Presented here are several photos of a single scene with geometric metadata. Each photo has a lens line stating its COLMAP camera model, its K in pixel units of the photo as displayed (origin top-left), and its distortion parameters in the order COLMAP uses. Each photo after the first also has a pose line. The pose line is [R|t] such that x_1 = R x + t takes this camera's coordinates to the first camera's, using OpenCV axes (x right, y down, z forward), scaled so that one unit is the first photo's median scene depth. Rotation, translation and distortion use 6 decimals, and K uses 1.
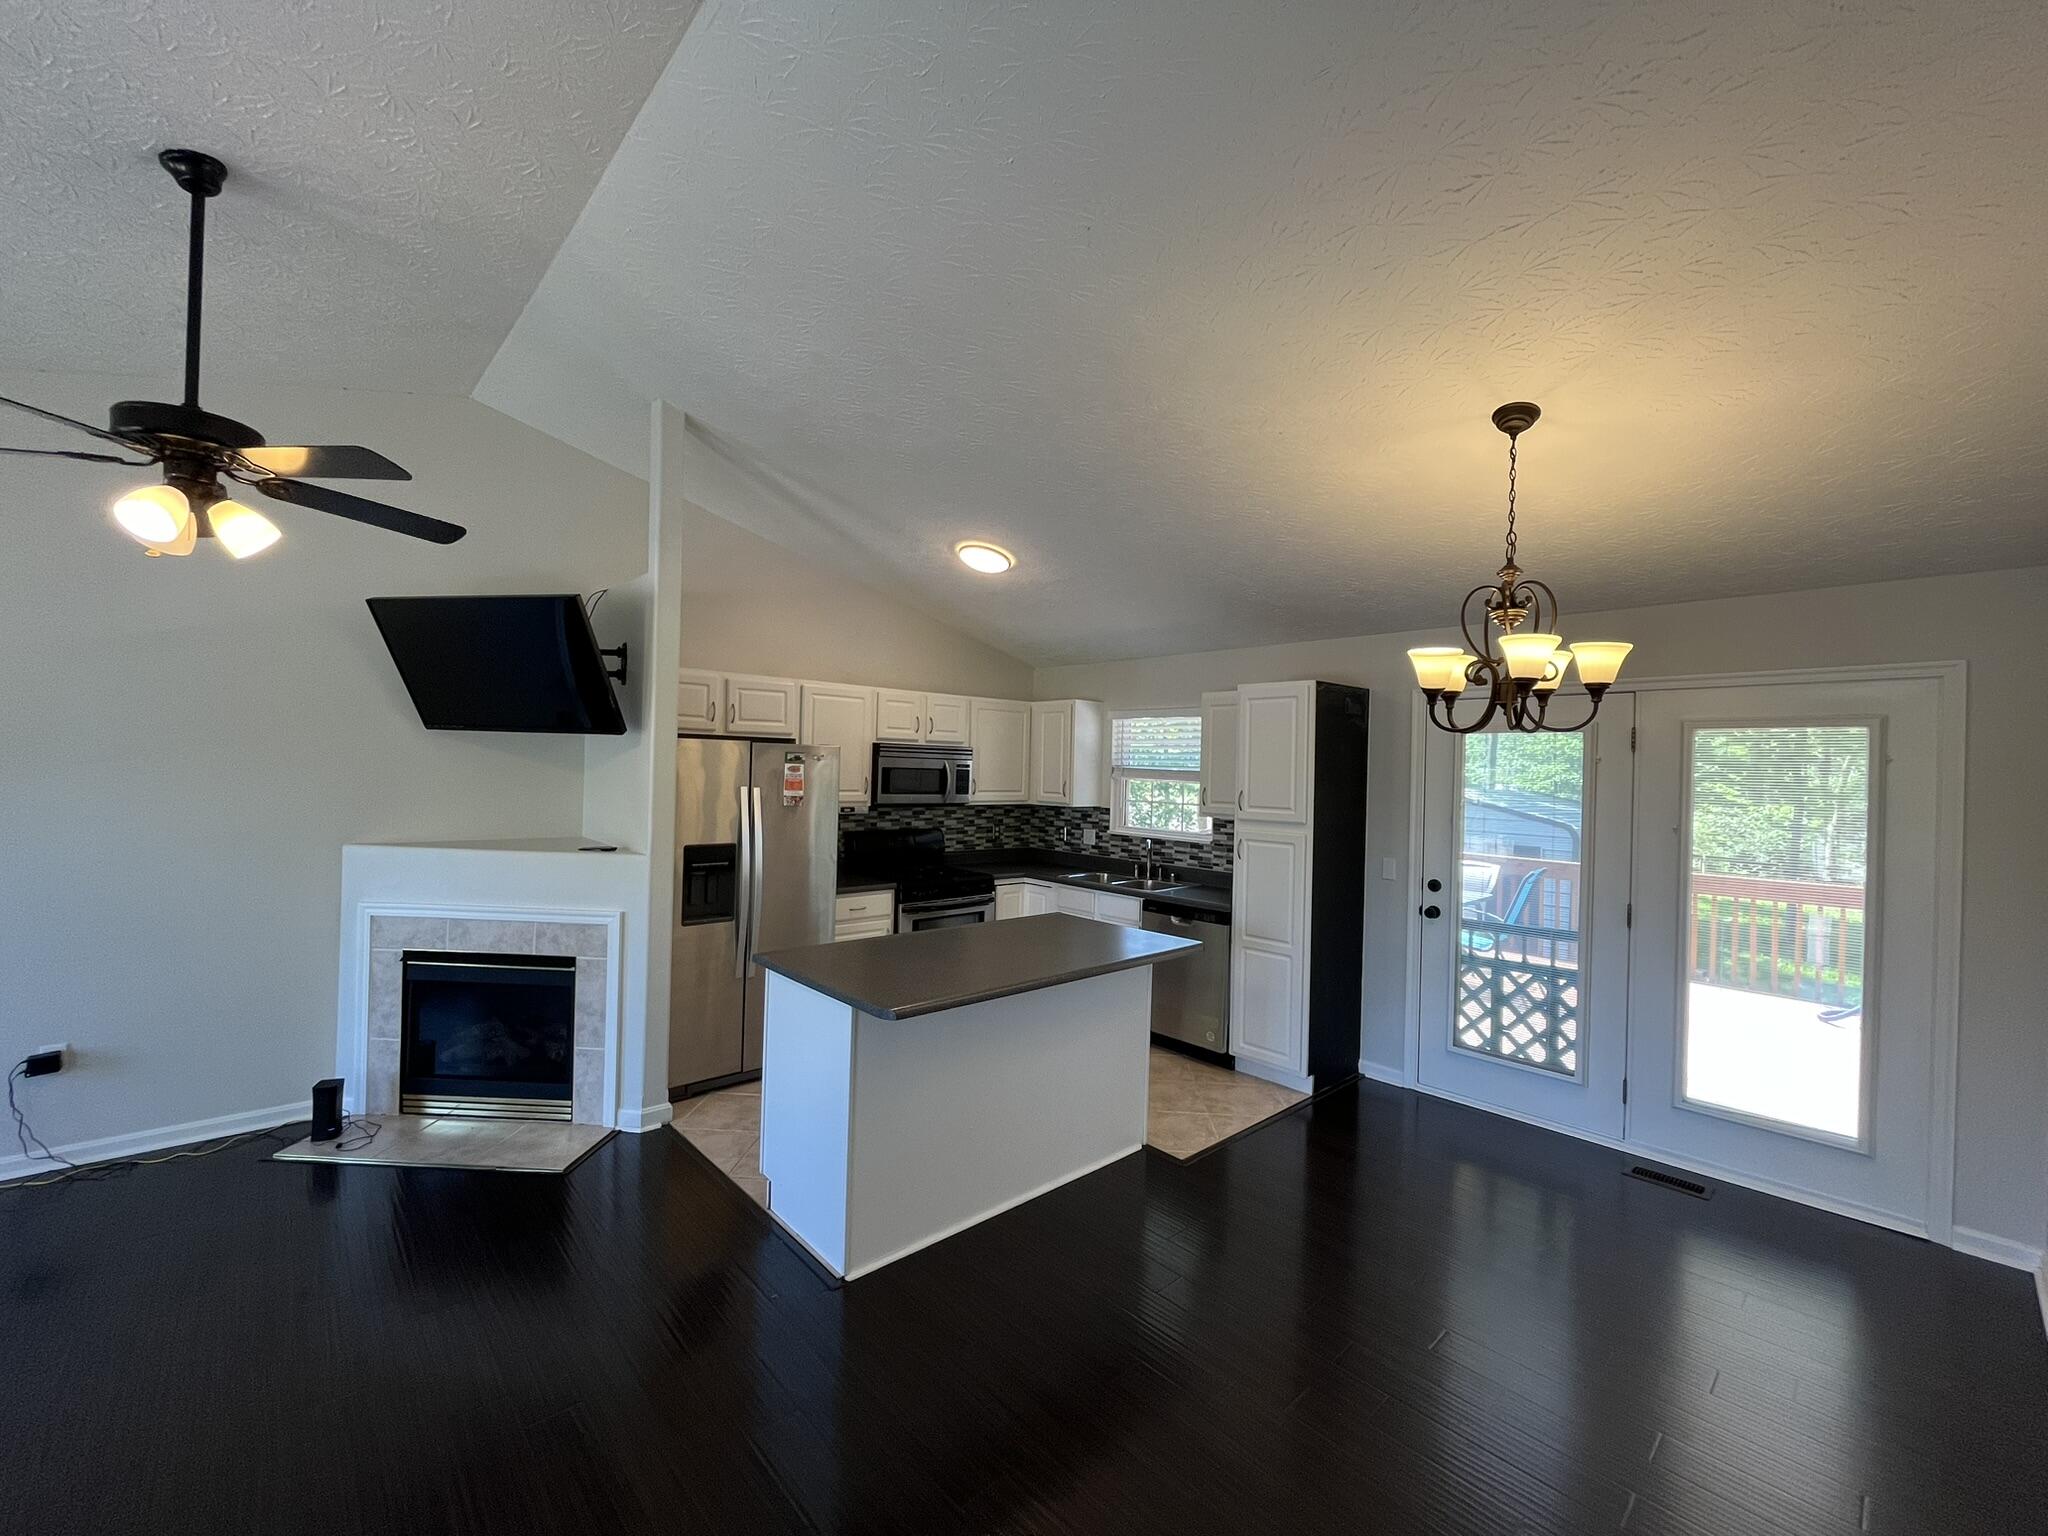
lens RADIAL K [[831.8, 0, 1025.9], [0, 831.8, 766.3], [0, 0, 1]] dist [-0.003834, 0.000368]
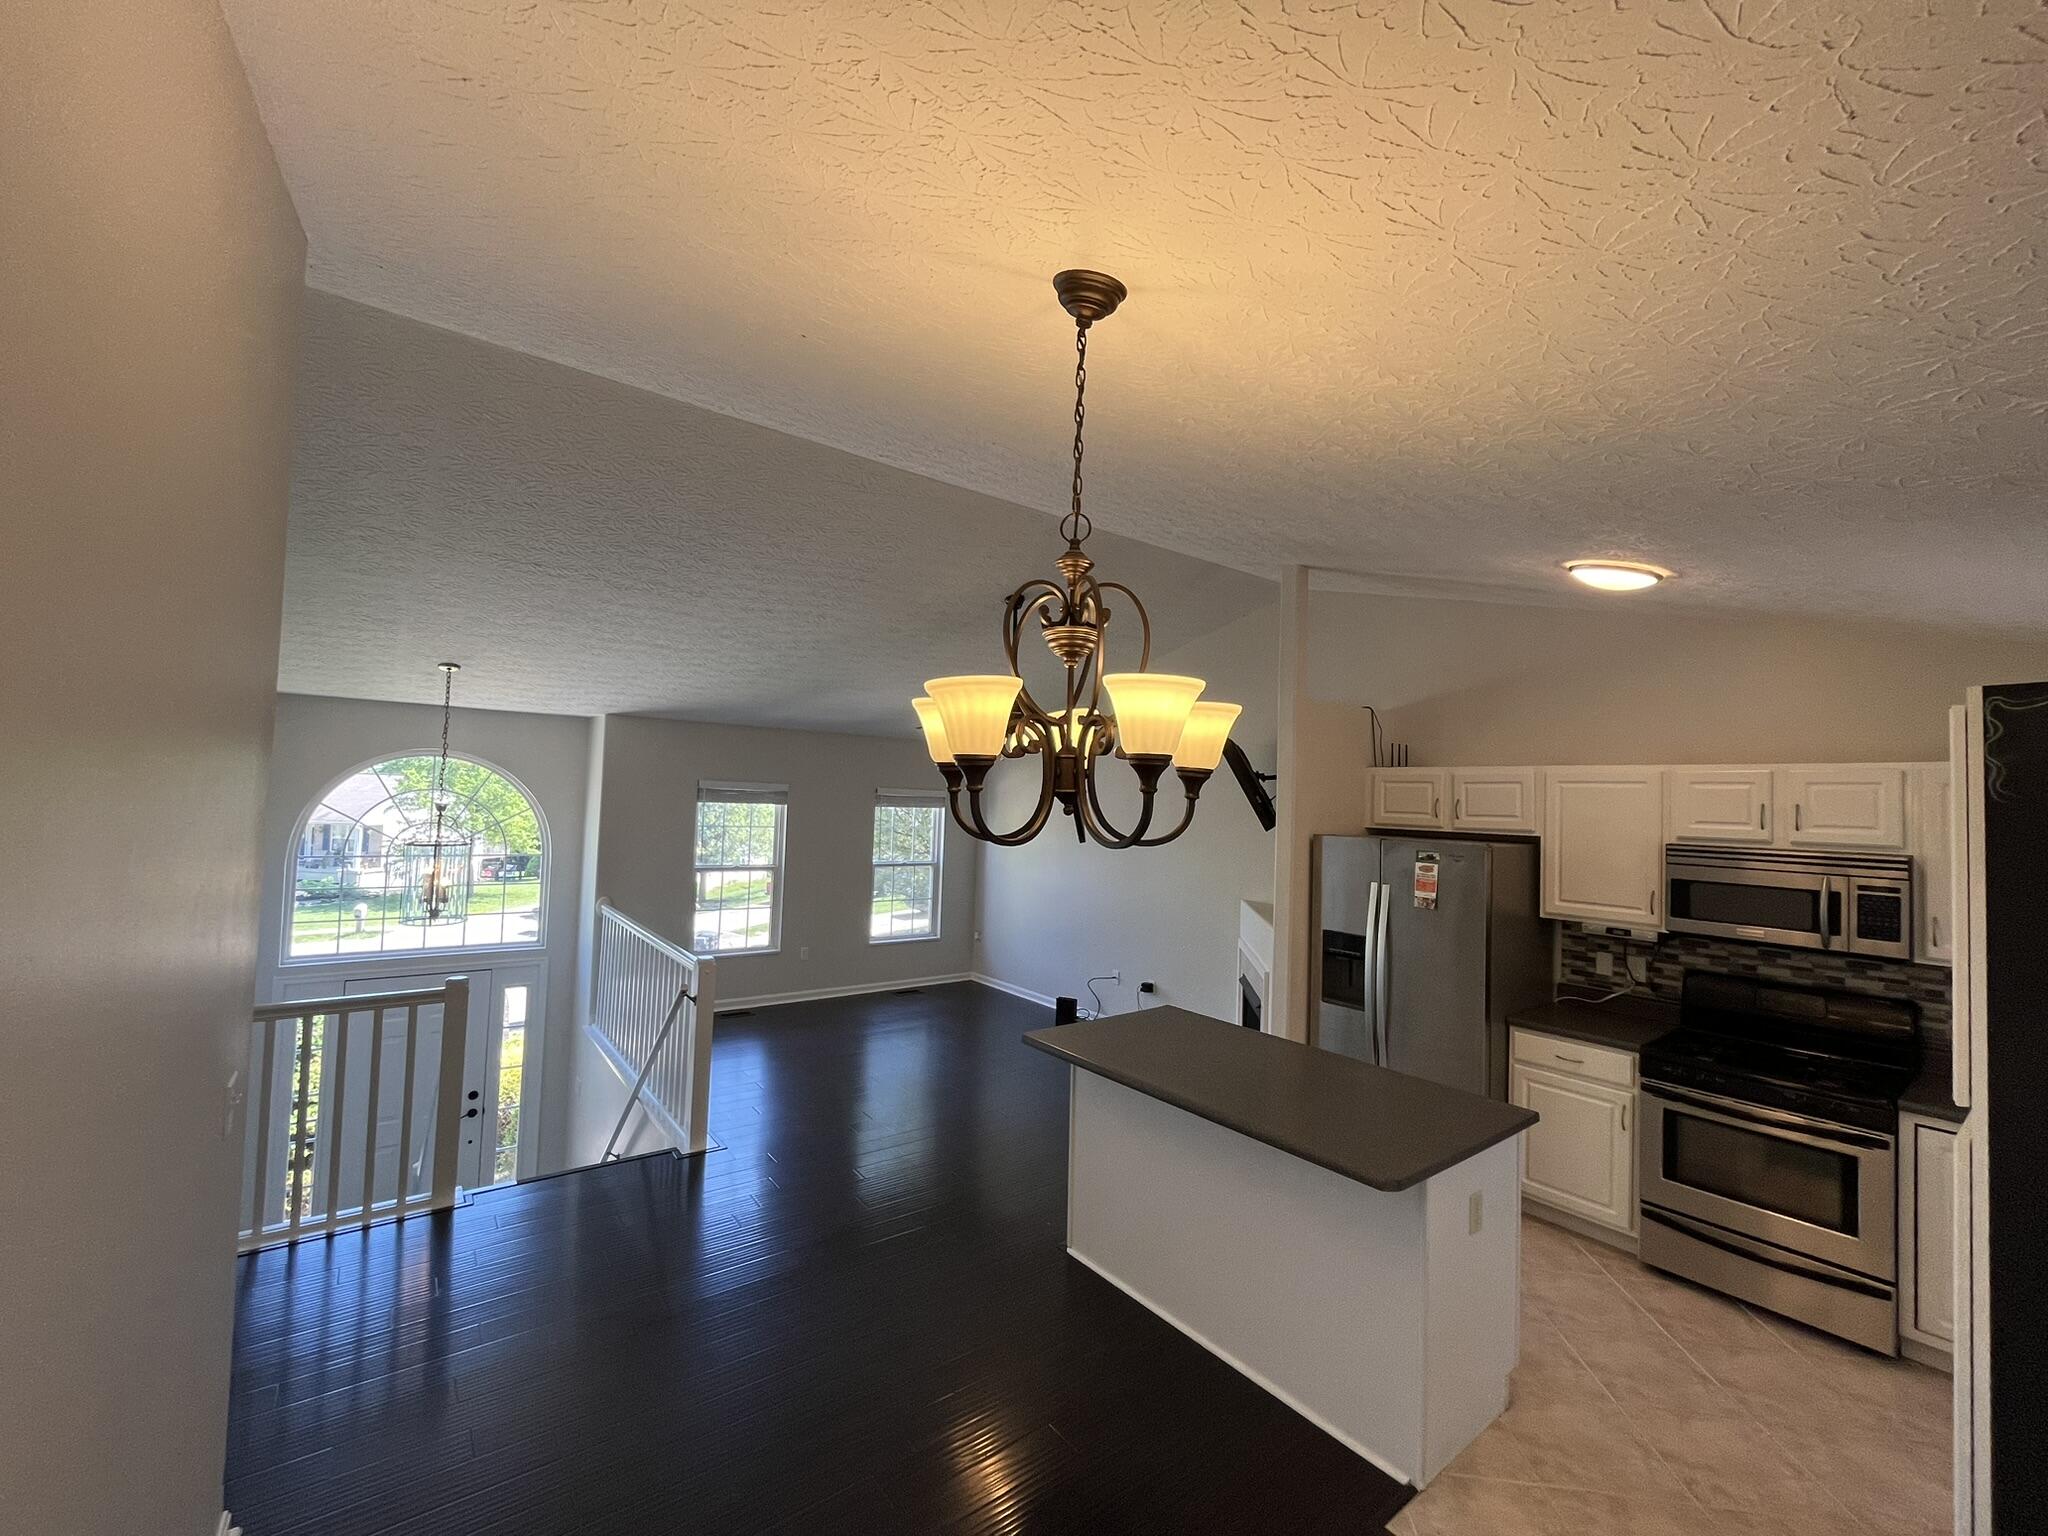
lens RADIAL K [[831.8, 0, 1023.2], [0, 831.8, 770.2], [0, 0, 1]] dist [-0.003834, 0.000368]
pose [[-0.089004, -0.065105, -0.993901, 0.814255], [-0.033692, 0.997487, -0.062323, -0.039336], [0.995461, 0.027939, -0.090974, 0.729022]]
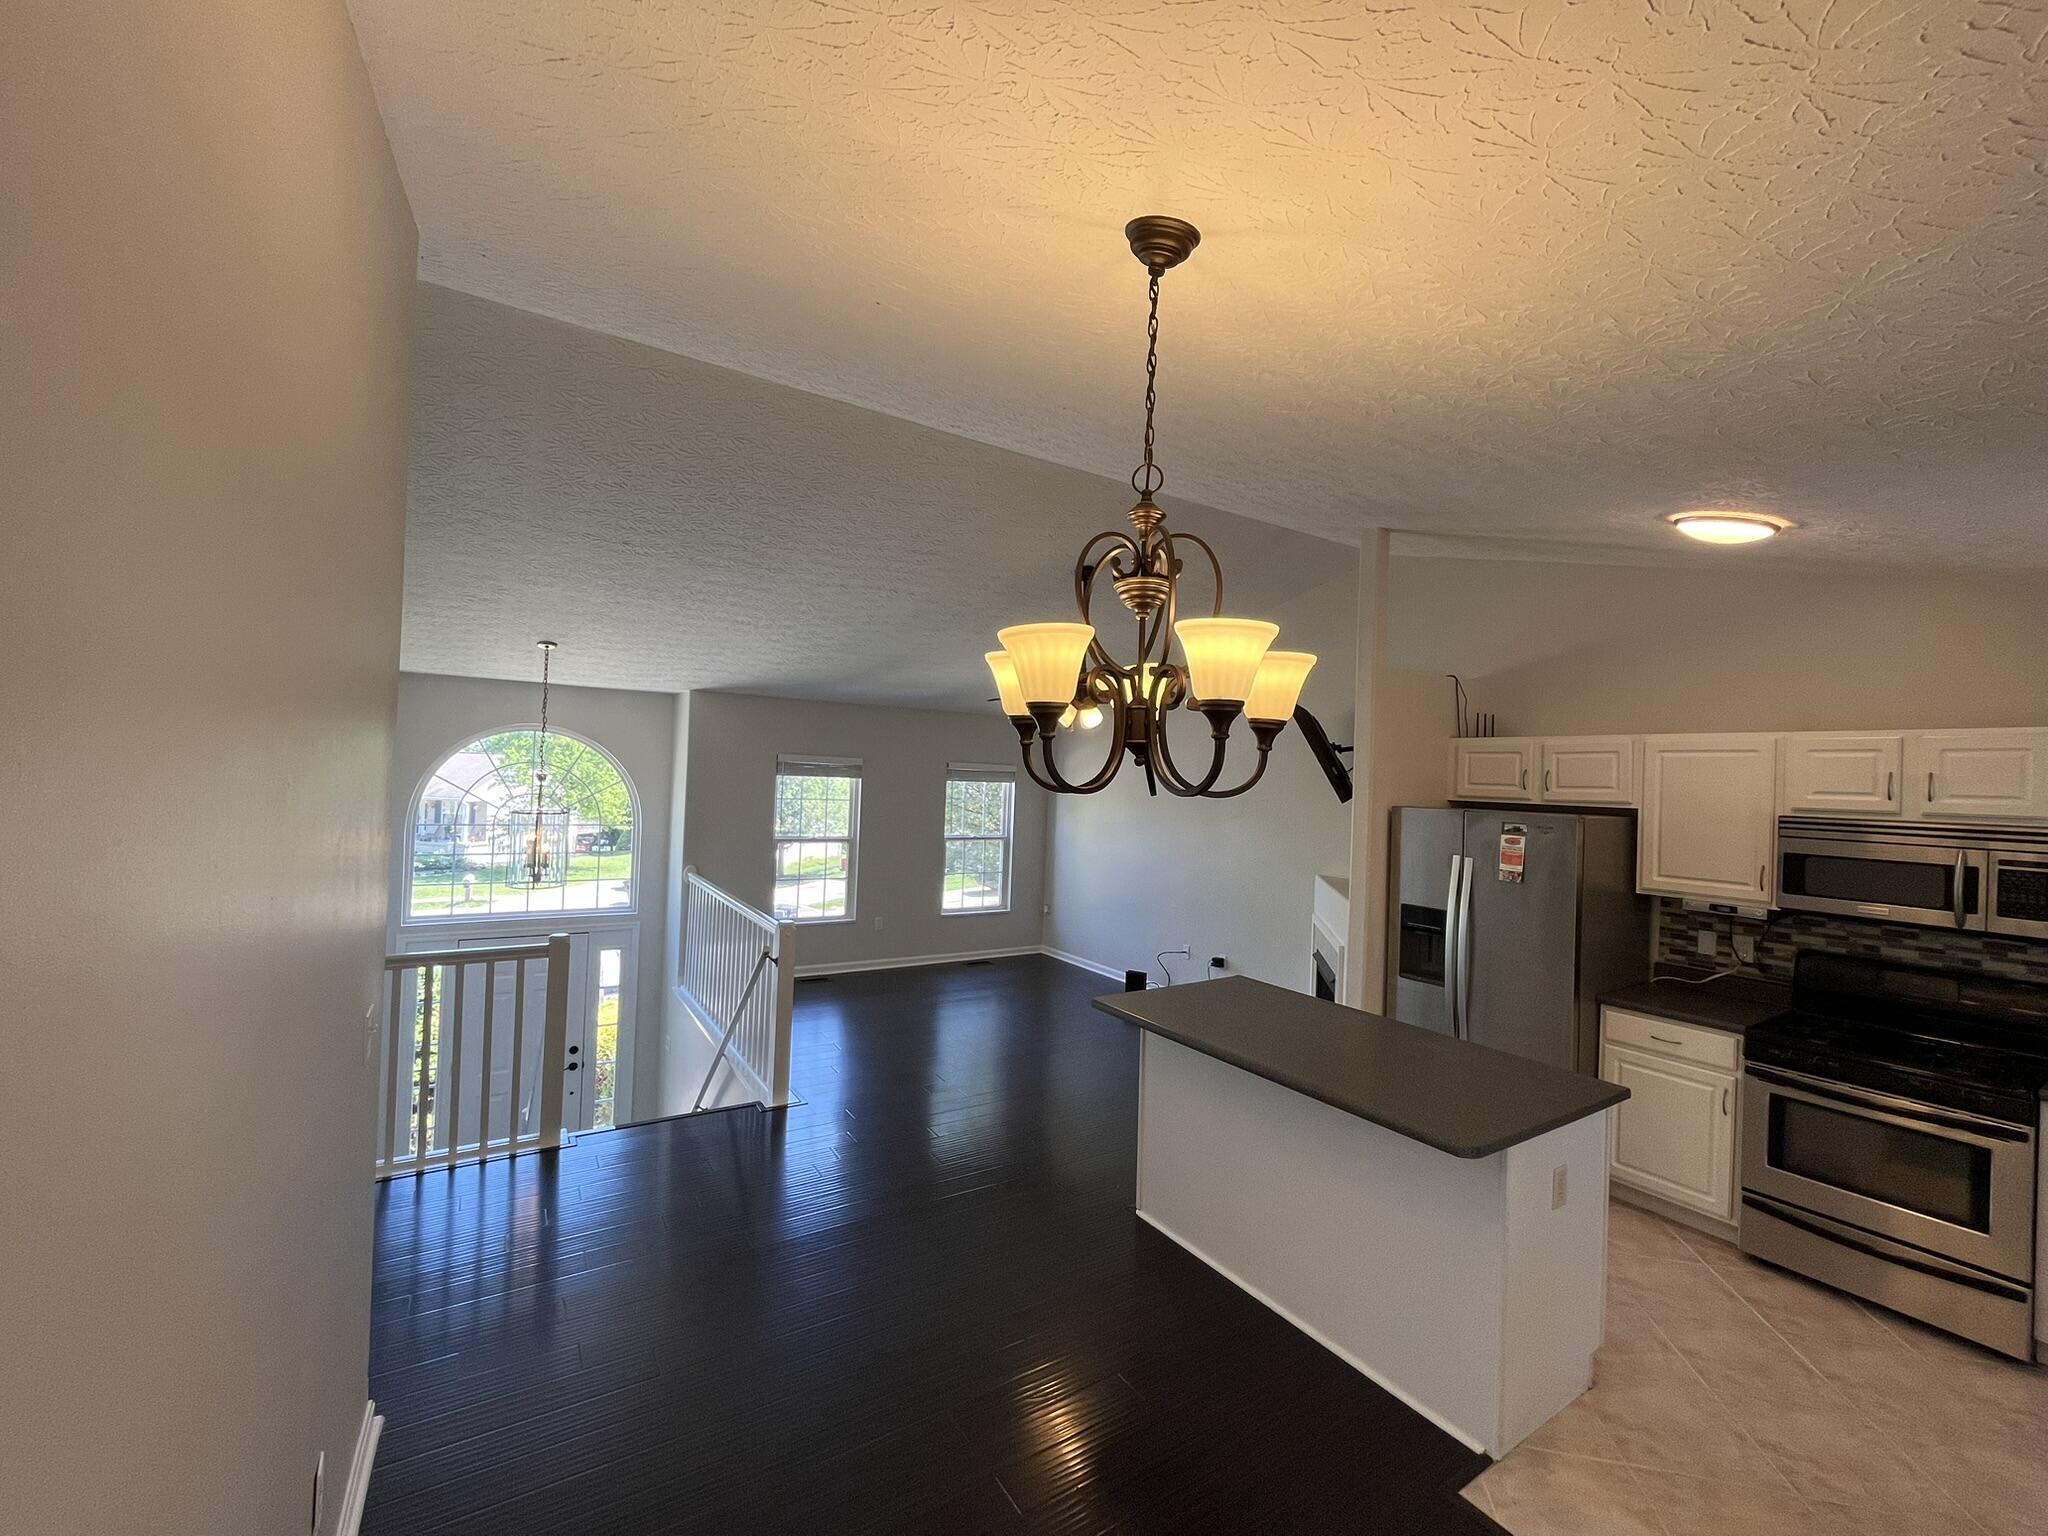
lens RADIAL K [[831.8, 0, 1022.9], [0, 831.8, 770.7], [0, 0, 1]] dist [-0.003834, 0.000368]
pose [[-0.171839, -0.041231, -0.984262, 0.820181], [-0.038337, 0.998647, -0.035140, -0.024675], [0.984379, 0.031695, -0.173188, 0.729237]]
